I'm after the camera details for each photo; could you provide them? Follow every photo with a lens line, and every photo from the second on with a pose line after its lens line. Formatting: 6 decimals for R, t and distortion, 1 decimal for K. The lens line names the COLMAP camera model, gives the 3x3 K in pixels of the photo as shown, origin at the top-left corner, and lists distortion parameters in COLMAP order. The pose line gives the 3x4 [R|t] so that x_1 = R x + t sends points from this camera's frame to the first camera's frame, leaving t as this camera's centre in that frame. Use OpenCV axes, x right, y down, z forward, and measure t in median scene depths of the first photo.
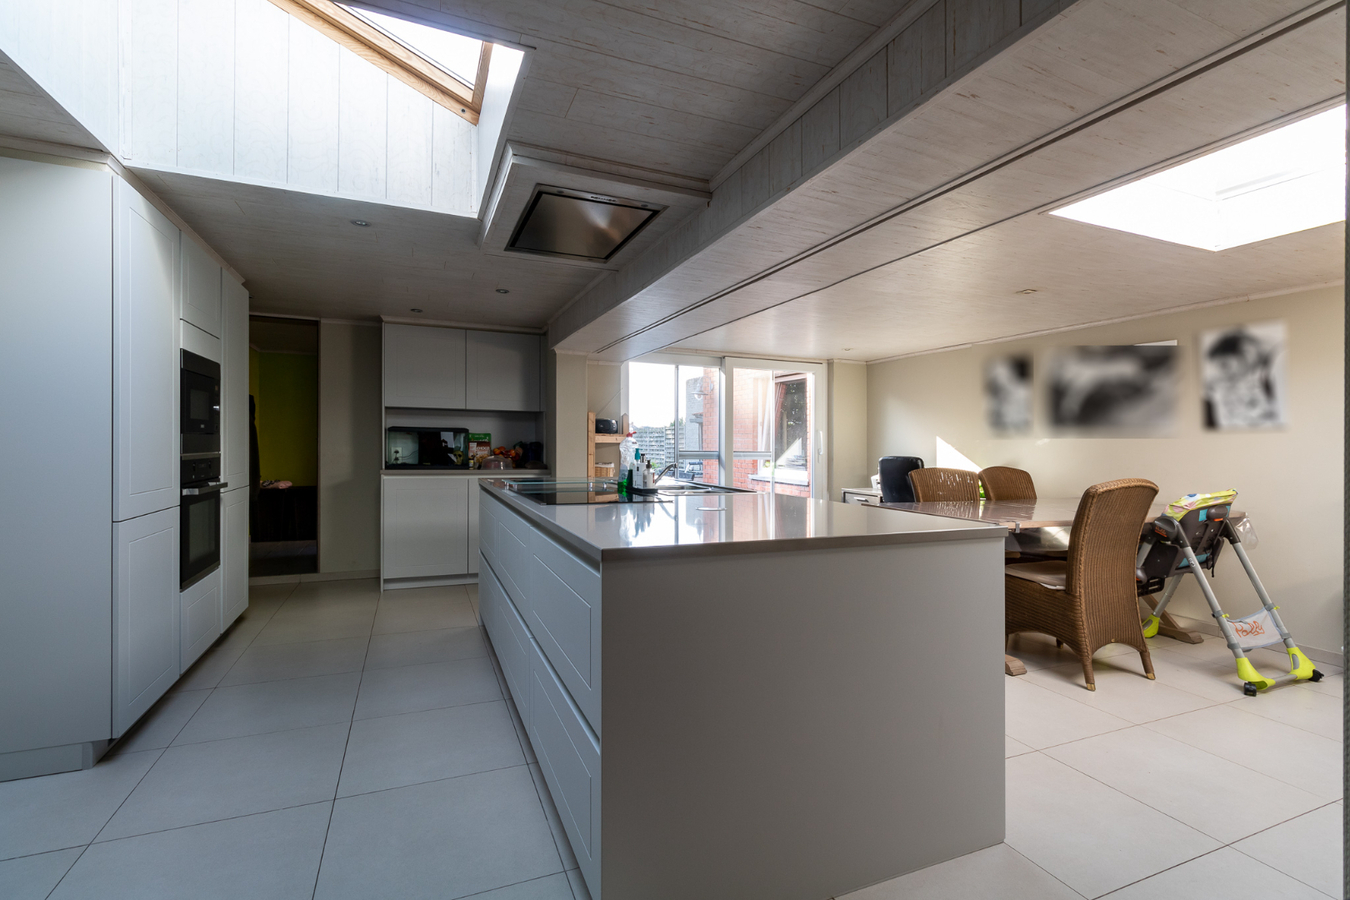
lens RADIAL K [[639.0, 0, 679.3], [0, 639.0, 443.4], [0, 0, 1]] dist [0.000040, -0.000033]
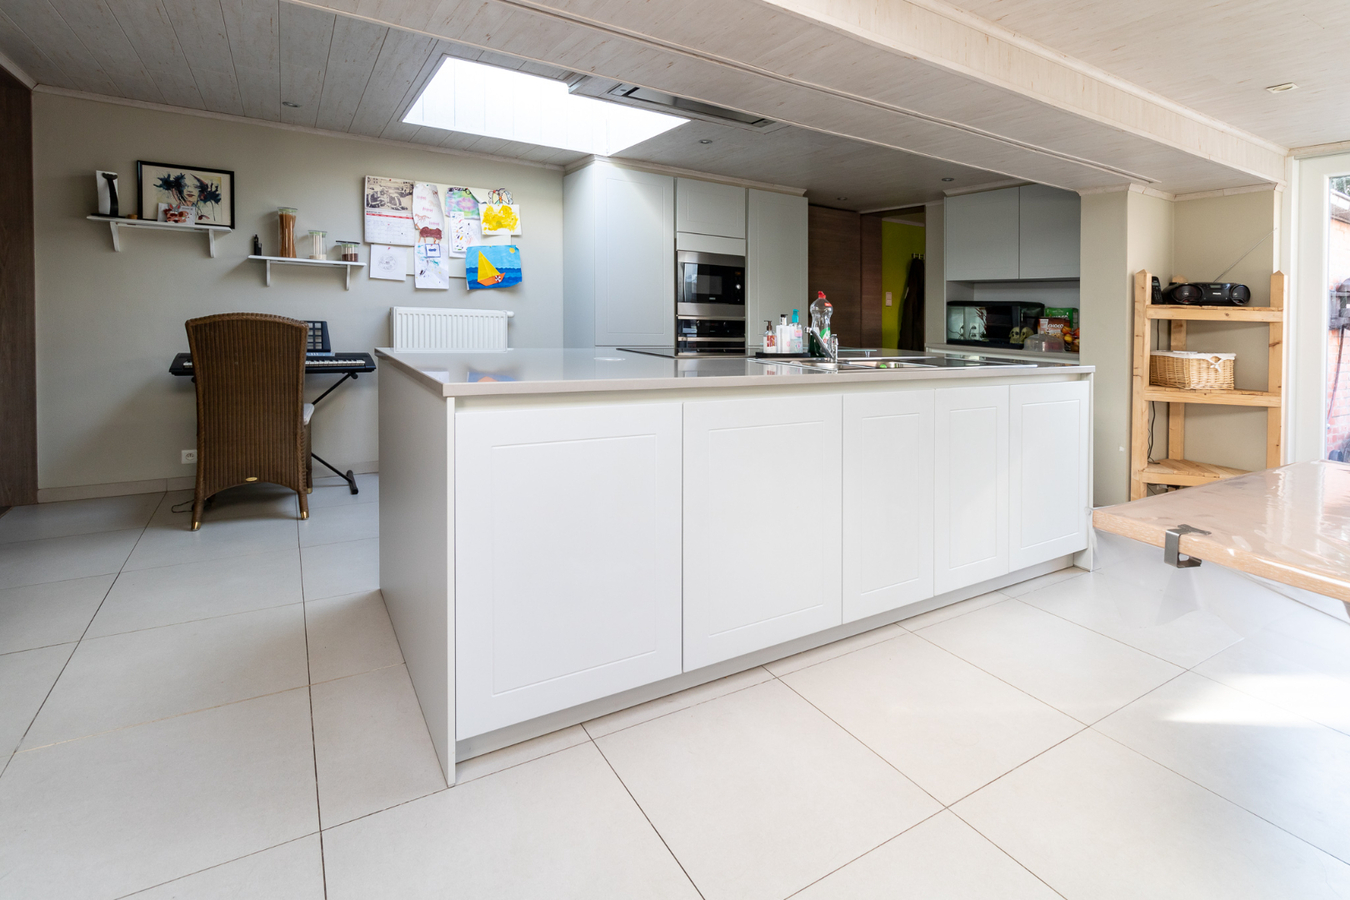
lens RADIAL K [[639.0, 0, 679.3], [0, 639.0, 443.4], [0, 0, 1]] dist [0.000040, -0.000033]
pose [[0.143194, 0.191029, -0.971084, 0.499937], [-0.027568, 0.981584, 0.189030, 0.014737], [0.989311, -0.000297, 0.145824, 0.395121]]
